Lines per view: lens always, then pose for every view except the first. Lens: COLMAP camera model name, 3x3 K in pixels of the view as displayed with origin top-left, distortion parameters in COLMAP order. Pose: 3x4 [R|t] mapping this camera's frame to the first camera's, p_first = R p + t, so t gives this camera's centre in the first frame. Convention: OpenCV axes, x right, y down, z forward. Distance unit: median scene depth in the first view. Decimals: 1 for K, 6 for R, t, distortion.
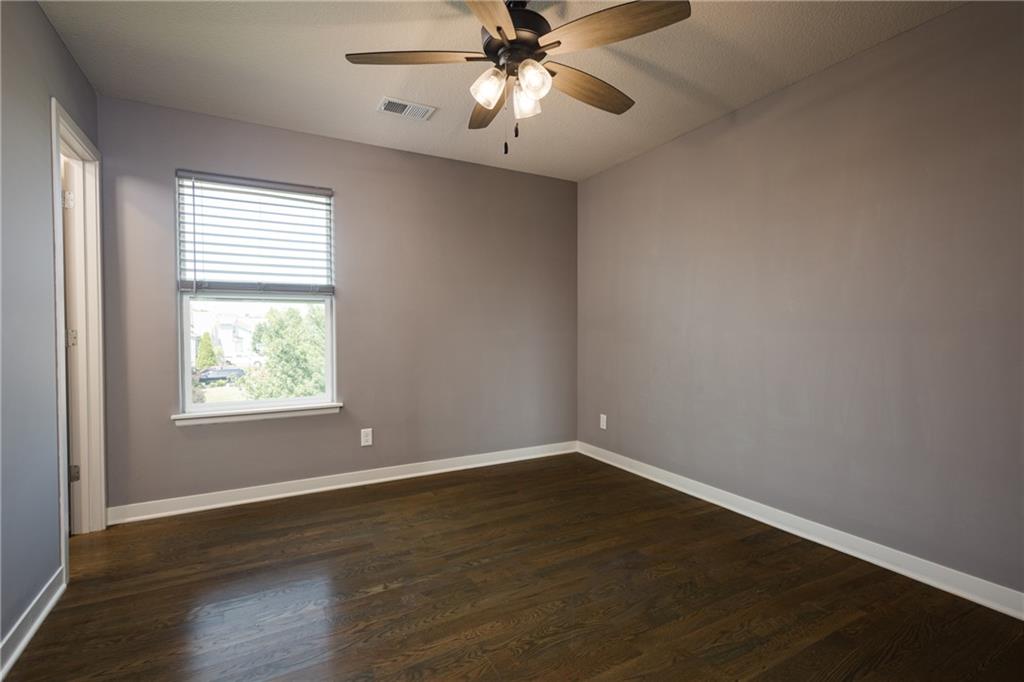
lens RADIAL K [[475.9, 0, 512.0], [0, 475.9, 341.0], [0, 0, 1]] dist [0.010215, -0.001484]
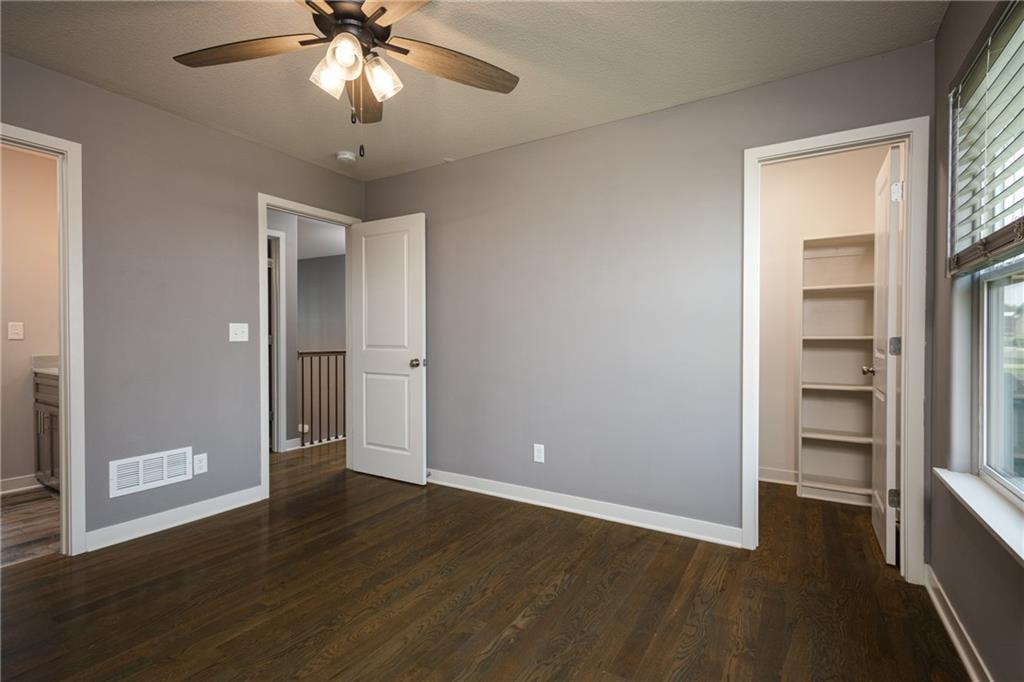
lens RADIAL K [[475.9, 0, 512.0], [0, 475.9, 341.0], [0, 0, 1]] dist [0.010215, -0.001484]
pose [[-0.871189, 0.005139, -0.490921, 0.195010], [-0.011753, 0.999440, 0.031319, -0.050815], [0.490807, 0.033054, -0.870641, 1.958810]]
